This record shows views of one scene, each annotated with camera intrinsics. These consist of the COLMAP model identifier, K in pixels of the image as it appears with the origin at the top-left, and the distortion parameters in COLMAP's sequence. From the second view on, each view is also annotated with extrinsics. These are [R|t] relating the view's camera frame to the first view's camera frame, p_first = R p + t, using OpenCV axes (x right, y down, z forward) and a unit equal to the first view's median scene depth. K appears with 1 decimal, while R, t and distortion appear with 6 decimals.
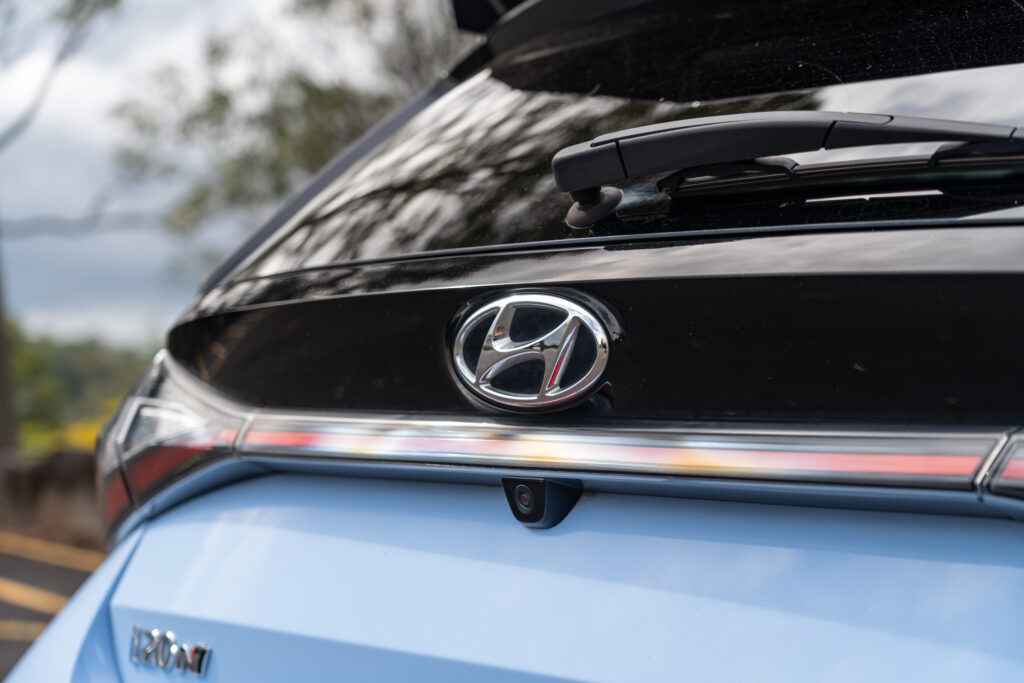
lens RADIAL K [[1971.3, 0, 512.0], [0, 1971.3, 341.5], [0, 0, 1]] dist [-0.041367, 0.176734]
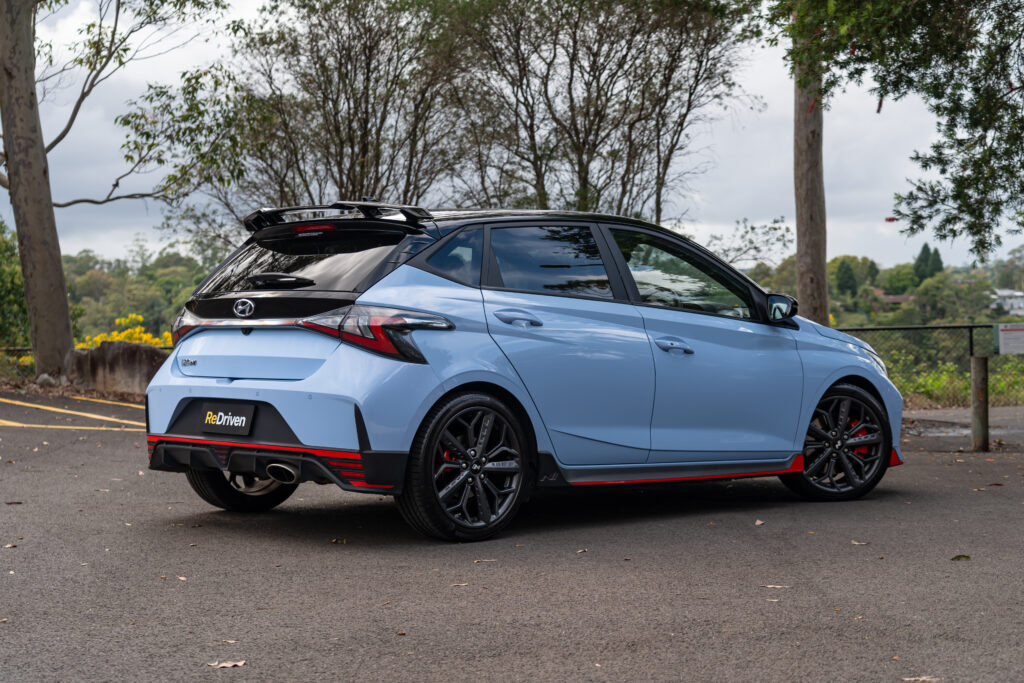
lens RADIAL K [[1593.1, 0, 512.0], [0, 1593.1, 341.5], [0, 0, 1]] dist [0.008416, 0.008624]
pose [[0.998595, -0.029732, 0.043873, 0.651901], [0.027321, 0.998136, 0.054568, -0.145822], [-0.045414, -0.053293, 0.997546, -4.247174]]
